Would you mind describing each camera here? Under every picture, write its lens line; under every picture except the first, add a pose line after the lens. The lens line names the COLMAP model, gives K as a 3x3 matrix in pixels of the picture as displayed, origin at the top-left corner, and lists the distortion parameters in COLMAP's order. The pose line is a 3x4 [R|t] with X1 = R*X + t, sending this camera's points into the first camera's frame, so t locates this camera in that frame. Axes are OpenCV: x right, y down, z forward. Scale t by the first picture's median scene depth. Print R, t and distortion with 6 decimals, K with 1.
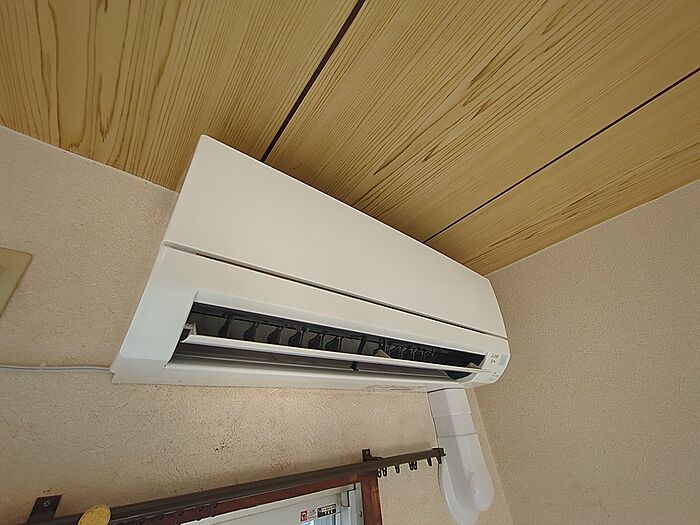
lens RADIAL K [[277.3, 0, 353.7], [0, 277.3, 261.1], [0, 0, 1]] dist [-0.000506, 0.000246]
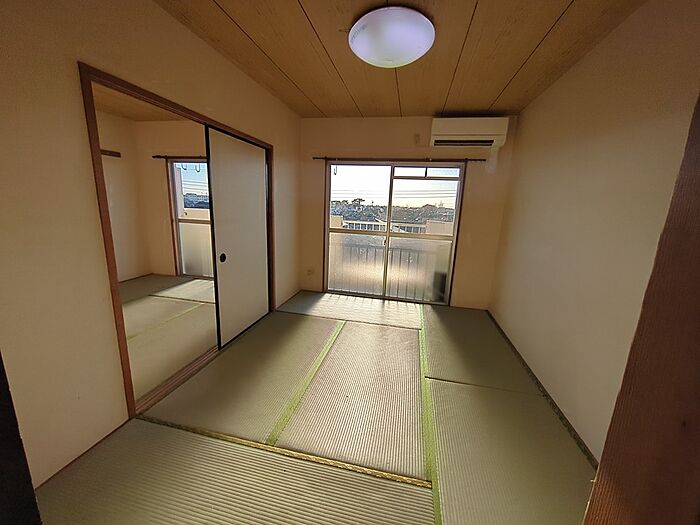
lens RADIAL K [[277.3, 0, 353.7], [0, 277.3, 261.1], [0, 0, 1]] dist [-0.000506, 0.000246]
pose [[0.607358, 0.231896, -0.759829, 3.752313], [0.330341, 0.796116, 0.507025, -1.442092], [0.722489, -0.558948, 0.406923, -4.586583]]
